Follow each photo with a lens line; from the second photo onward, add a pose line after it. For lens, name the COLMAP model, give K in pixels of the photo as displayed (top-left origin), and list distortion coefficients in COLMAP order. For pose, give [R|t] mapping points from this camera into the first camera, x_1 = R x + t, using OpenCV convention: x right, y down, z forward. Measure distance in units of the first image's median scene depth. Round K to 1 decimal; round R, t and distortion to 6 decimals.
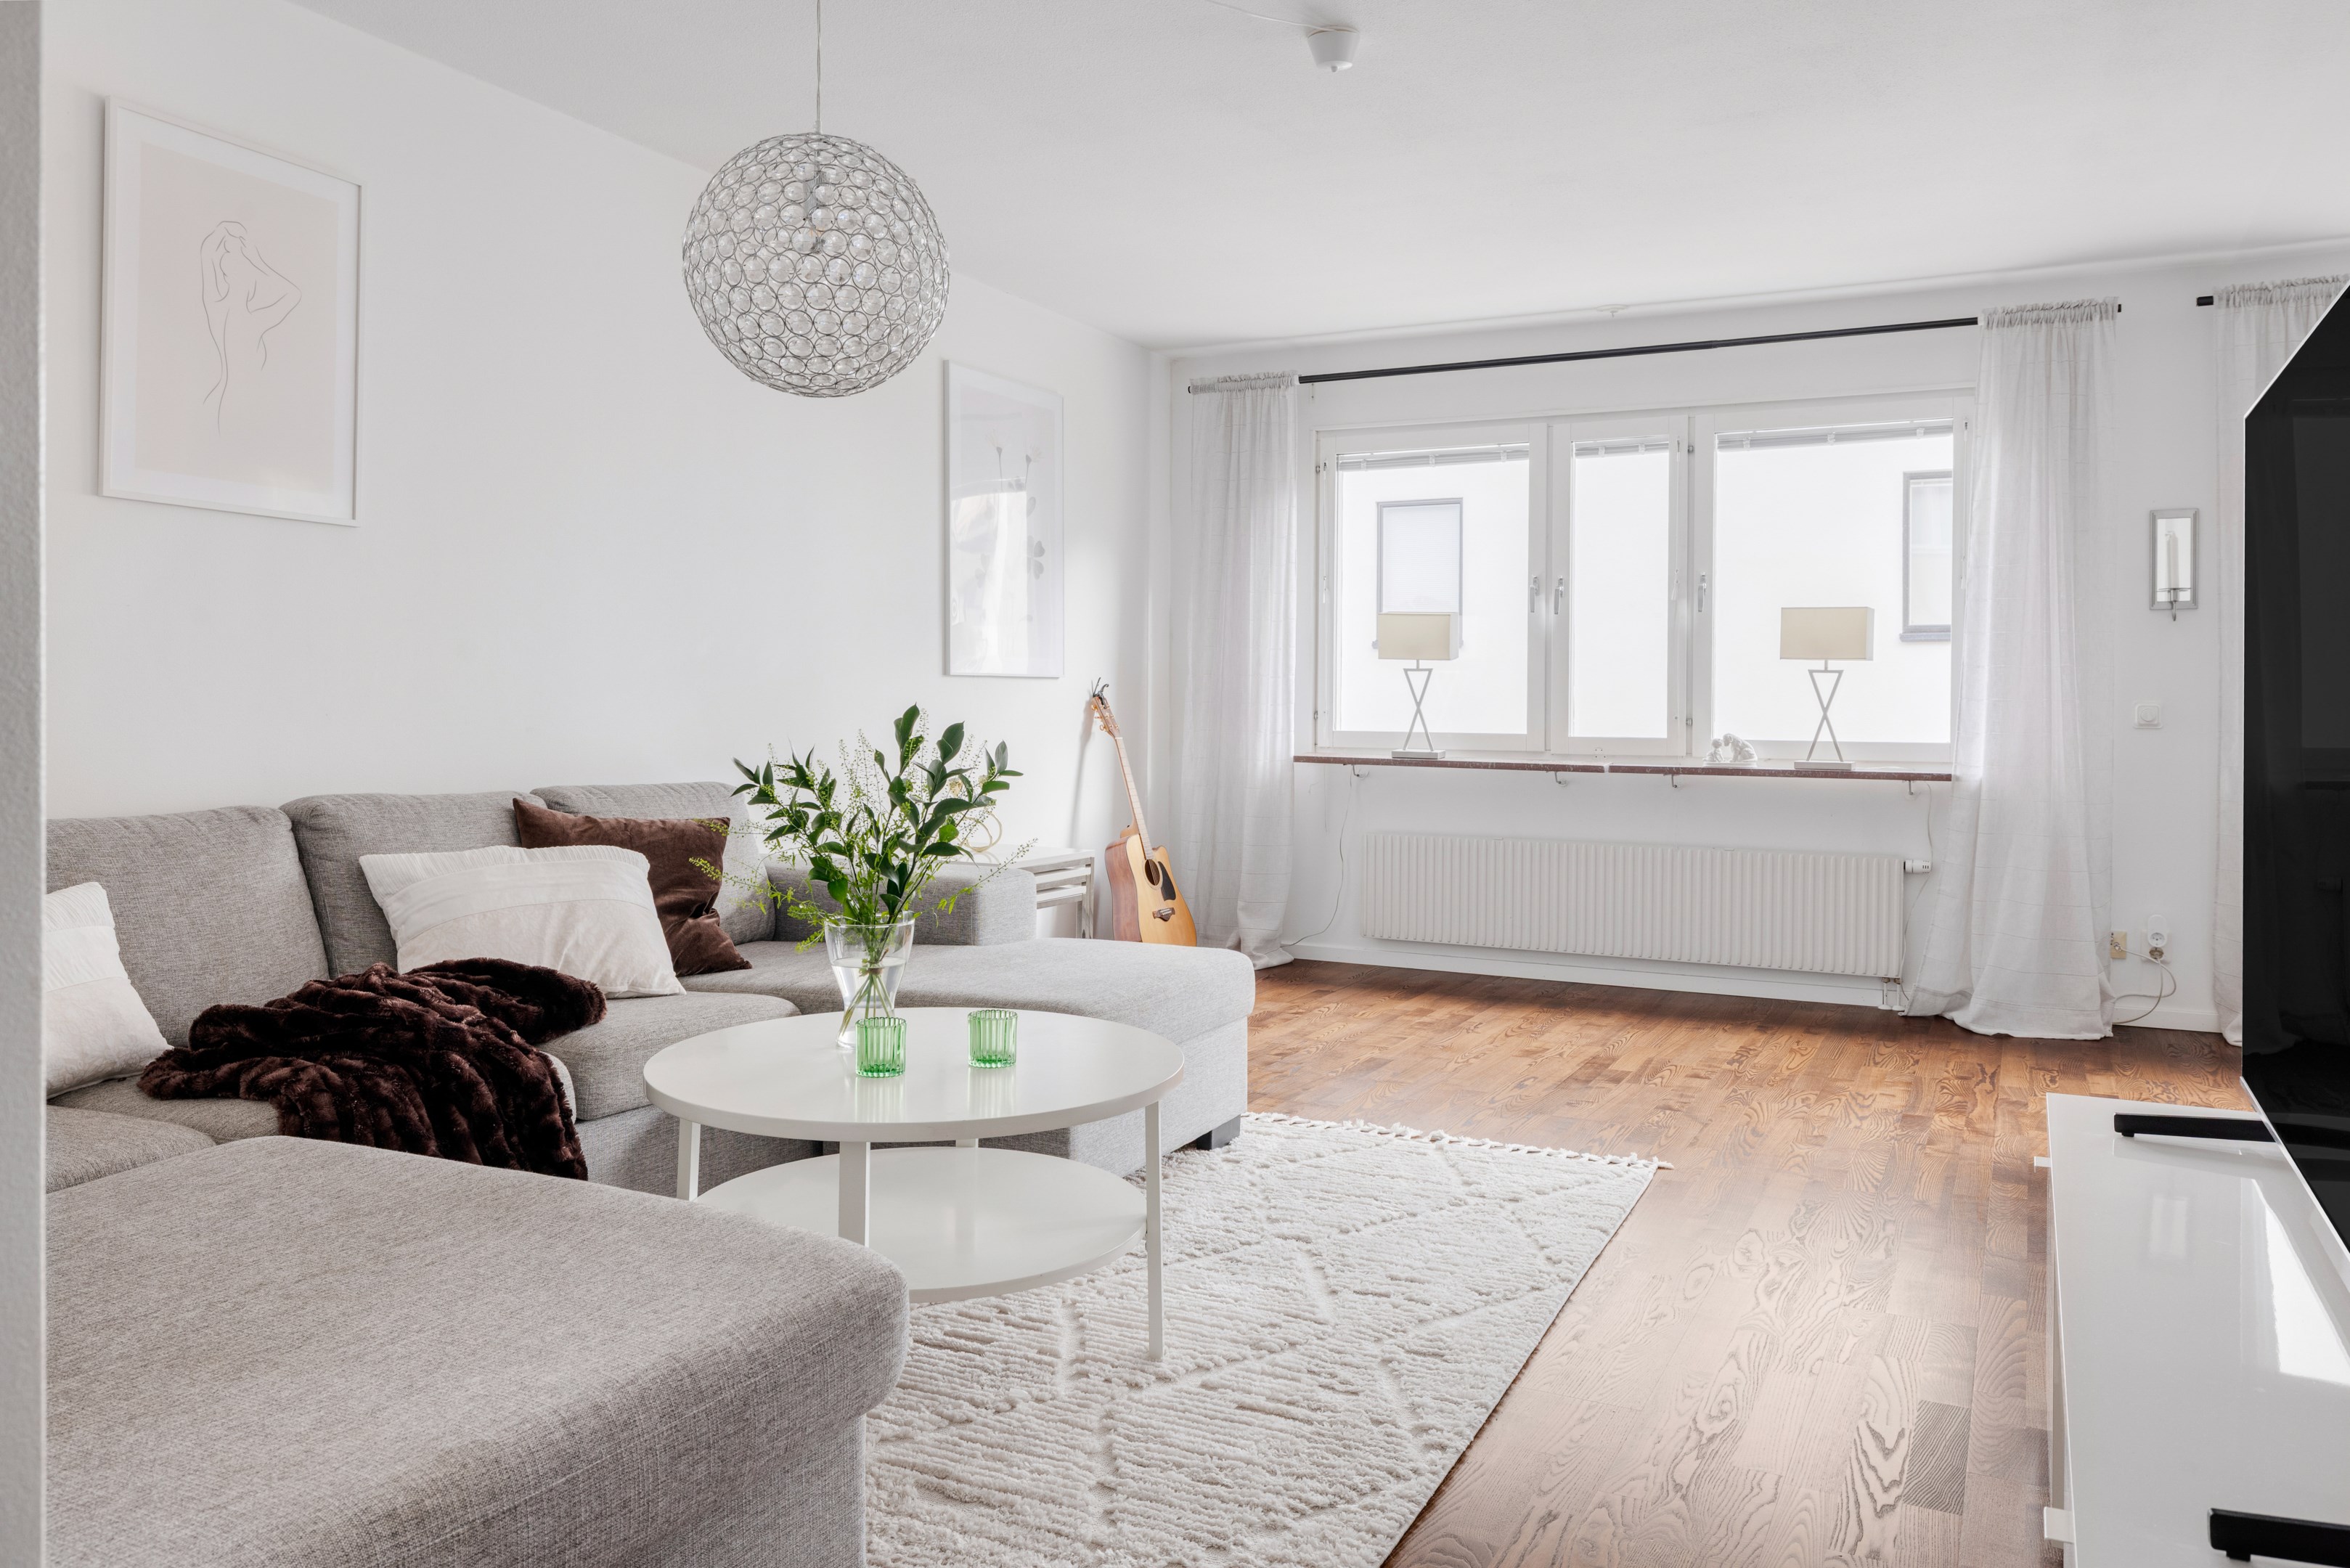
lens RADIAL K [[1678.3, 0, 1181.3], [0, 1678.3, 706.7], [0, 0, 1]] dist [0.000172, -0.000400]
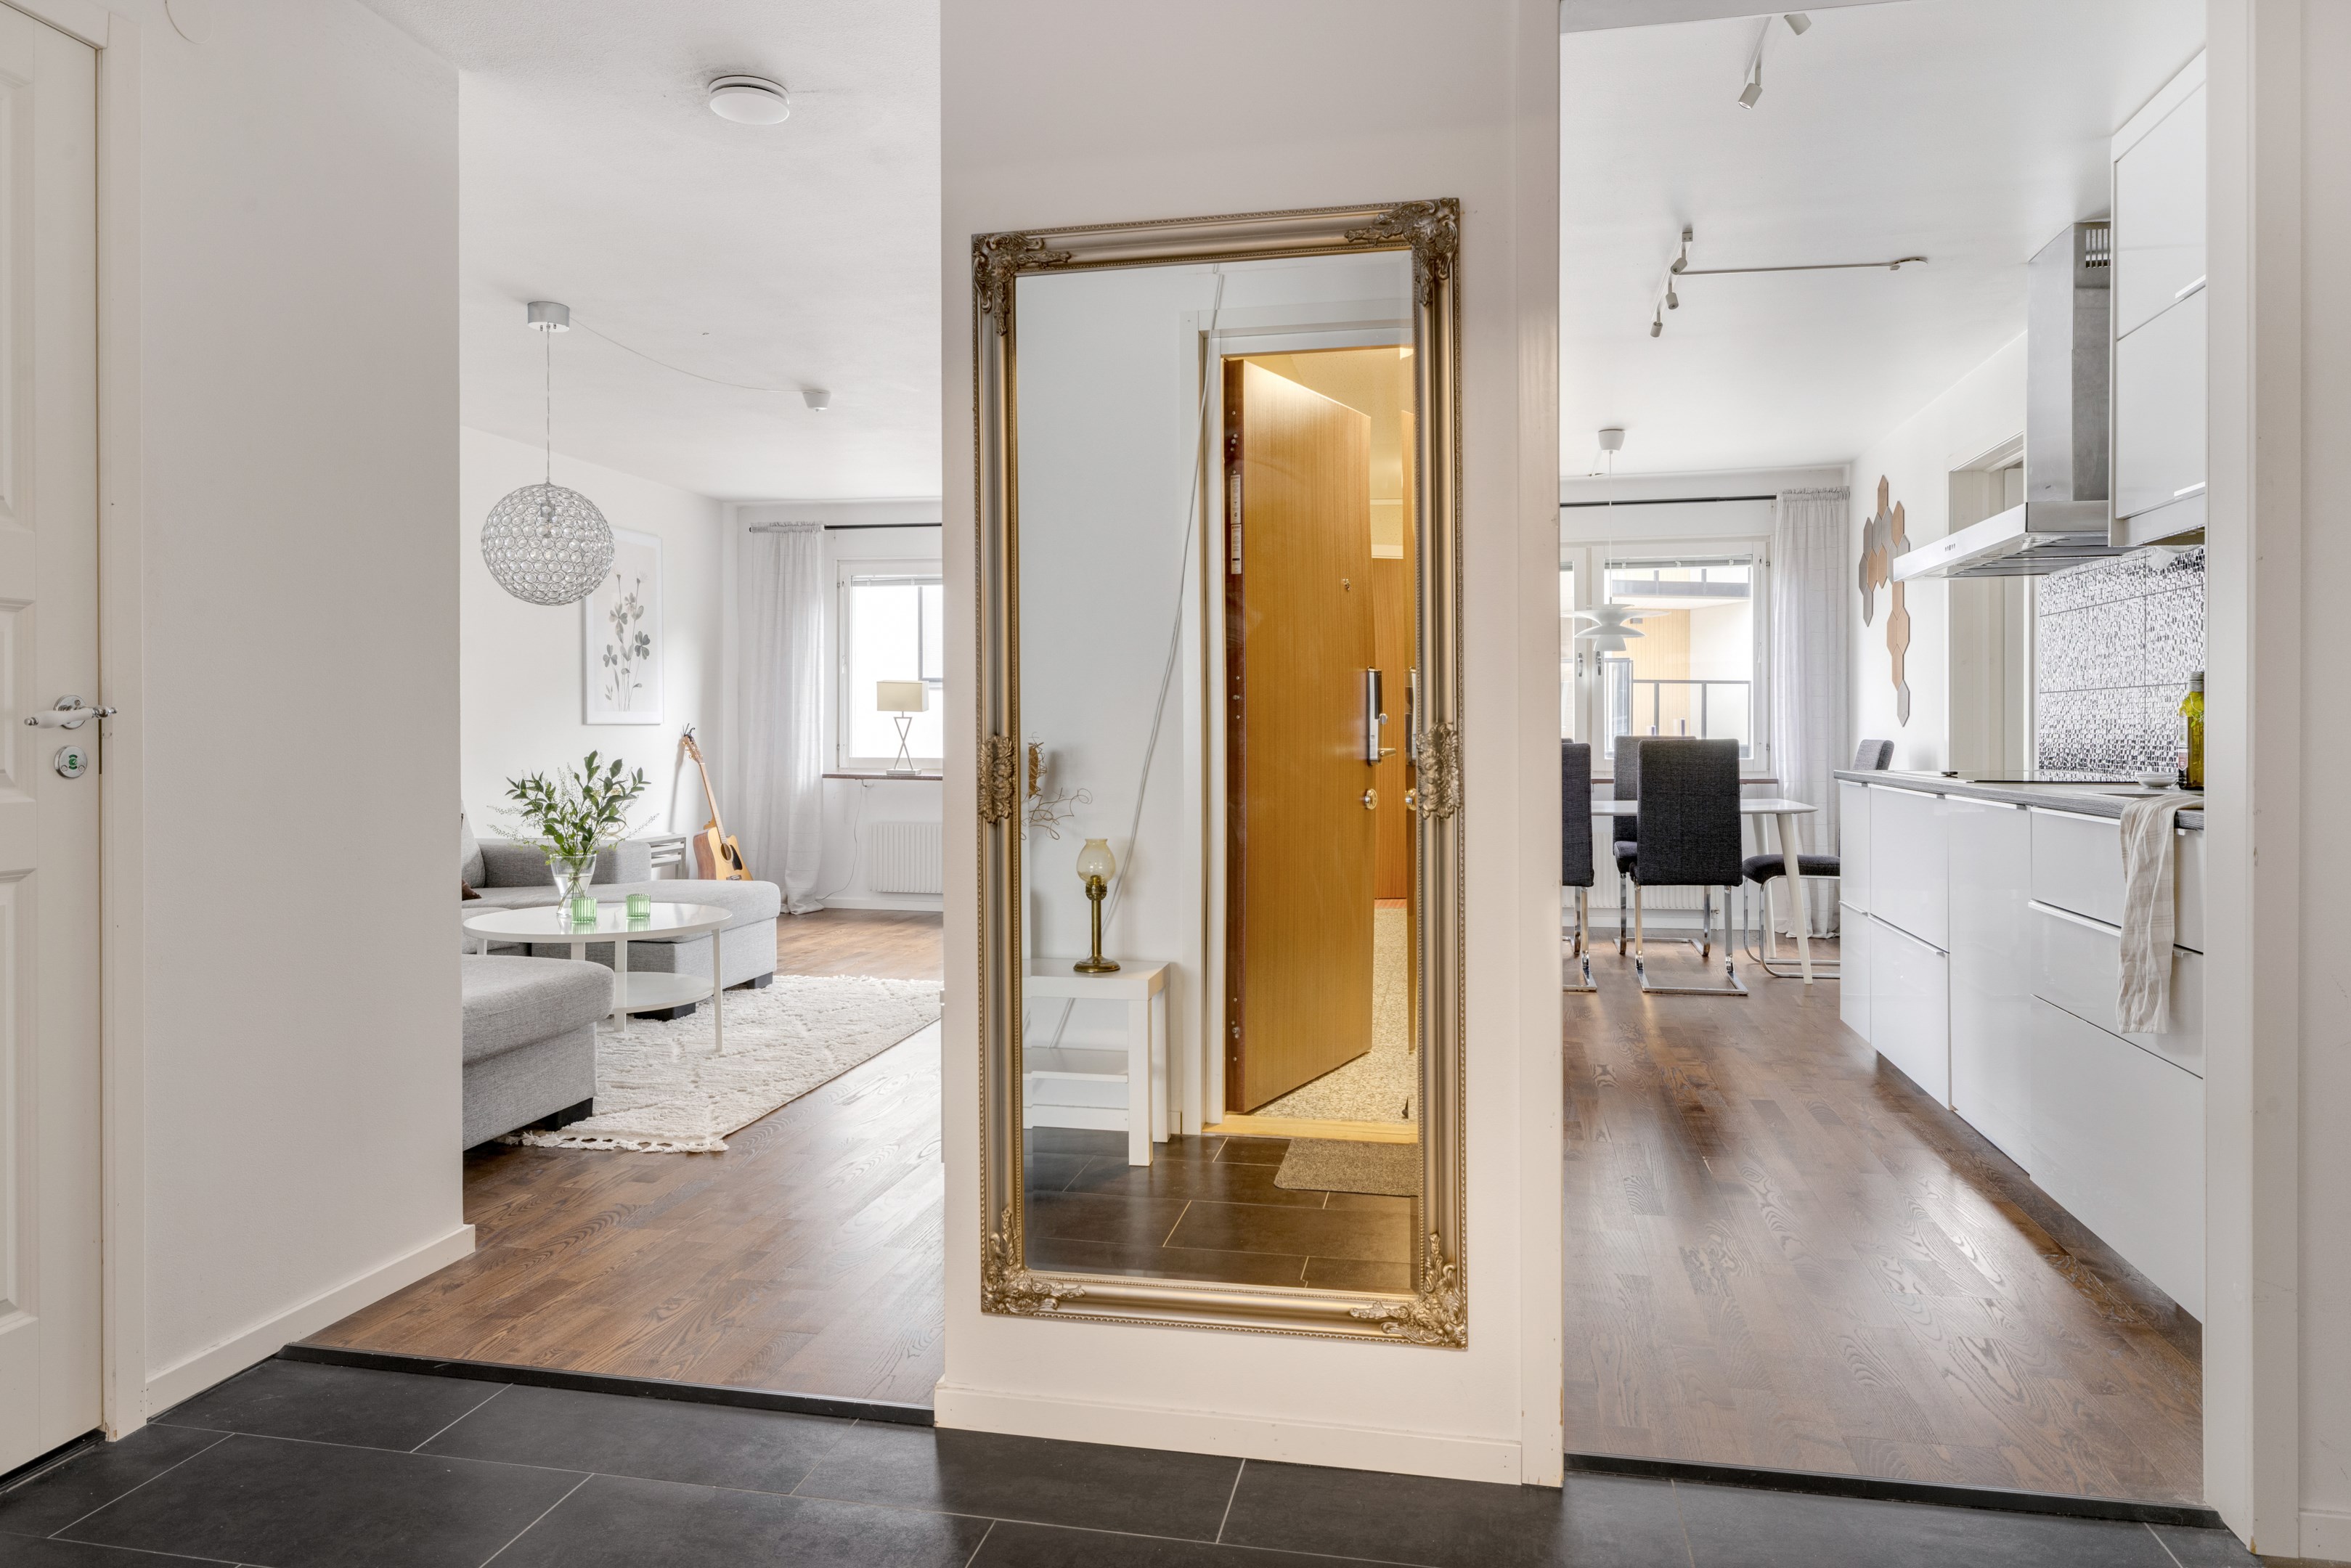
lens RADIAL K [[1490.6, 0, 1174.4], [0, 1490.6, 738.1], [0, 0, 1]] dist [-0.000797, -0.001950]
pose [[0.964573, -0.006491, 0.263738, 0.021618], [0.005159, 0.999970, 0.005741, -0.011098], [-0.263767, -0.004177, 0.964577, -0.461357]]
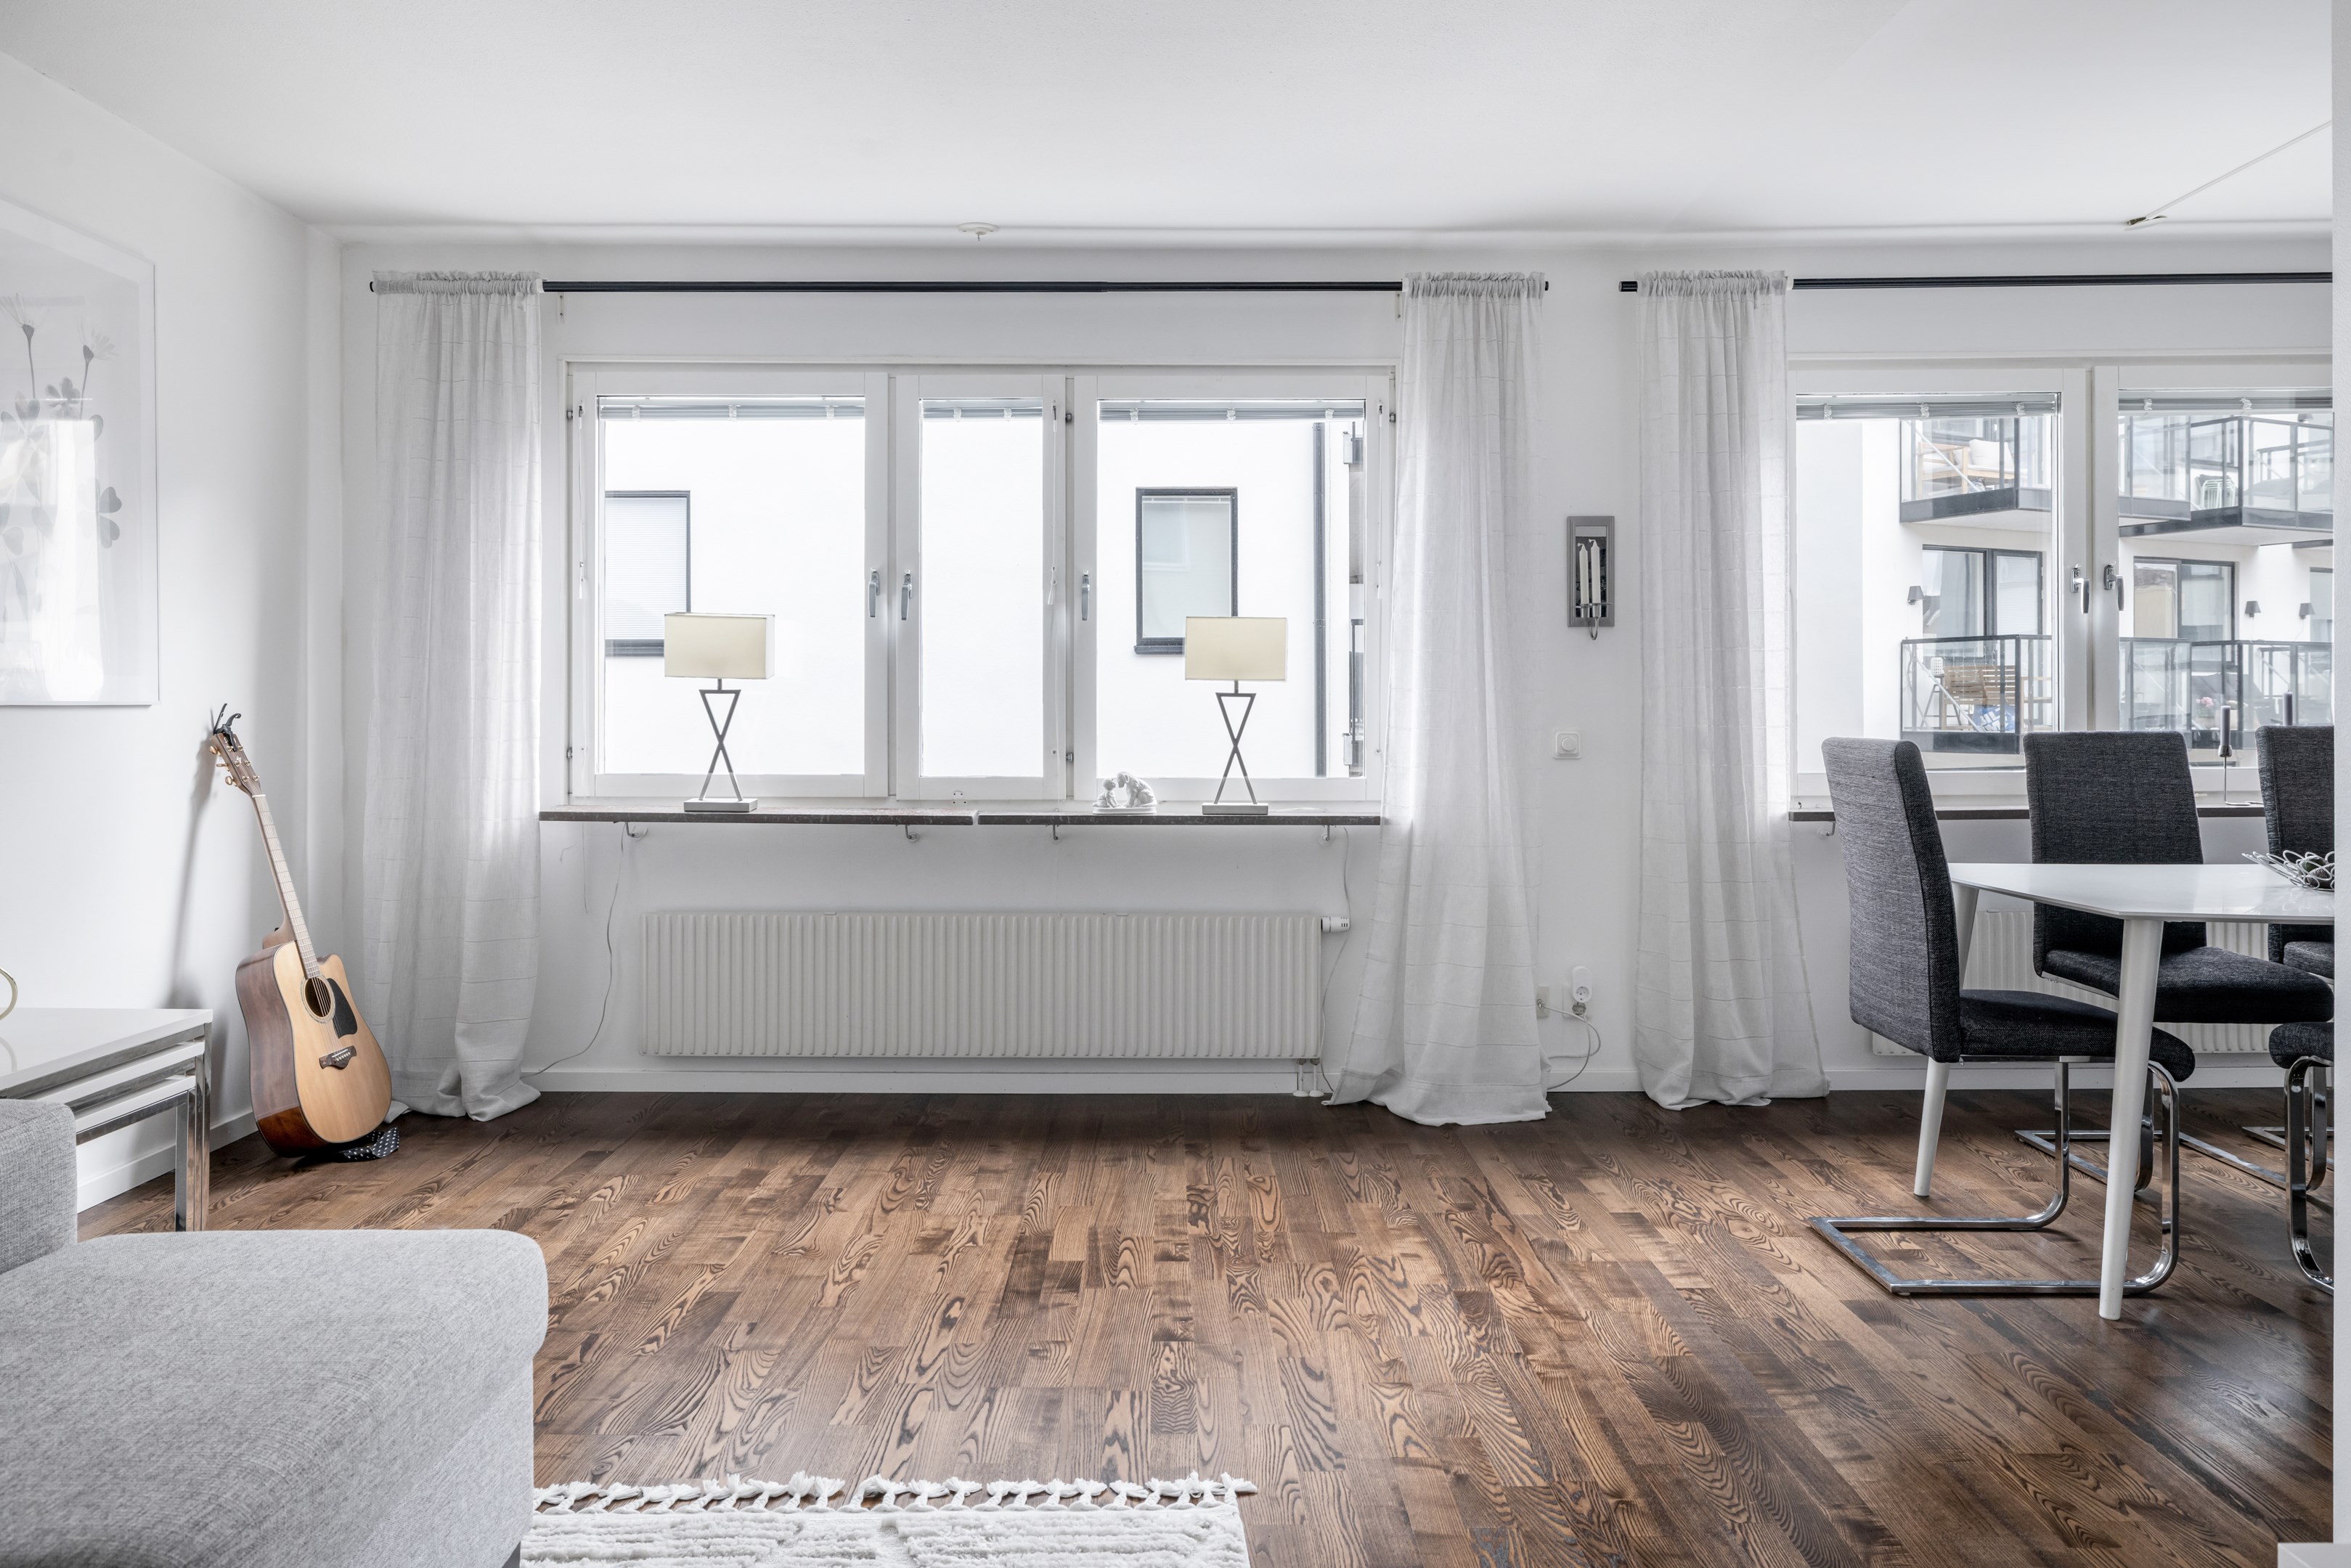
lens RADIAL K [[1637.5, 0, 1168.2], [0, 1637.5, 708.4], [0, 0, 1]] dist [0.000627, 0.000020]
pose [[0.891906, -0.006400, 0.452175, -0.010817], [0.007308, 0.999973, -0.000260, -0.014832], [-0.452162, 0.003536, 0.891929, 0.303252]]
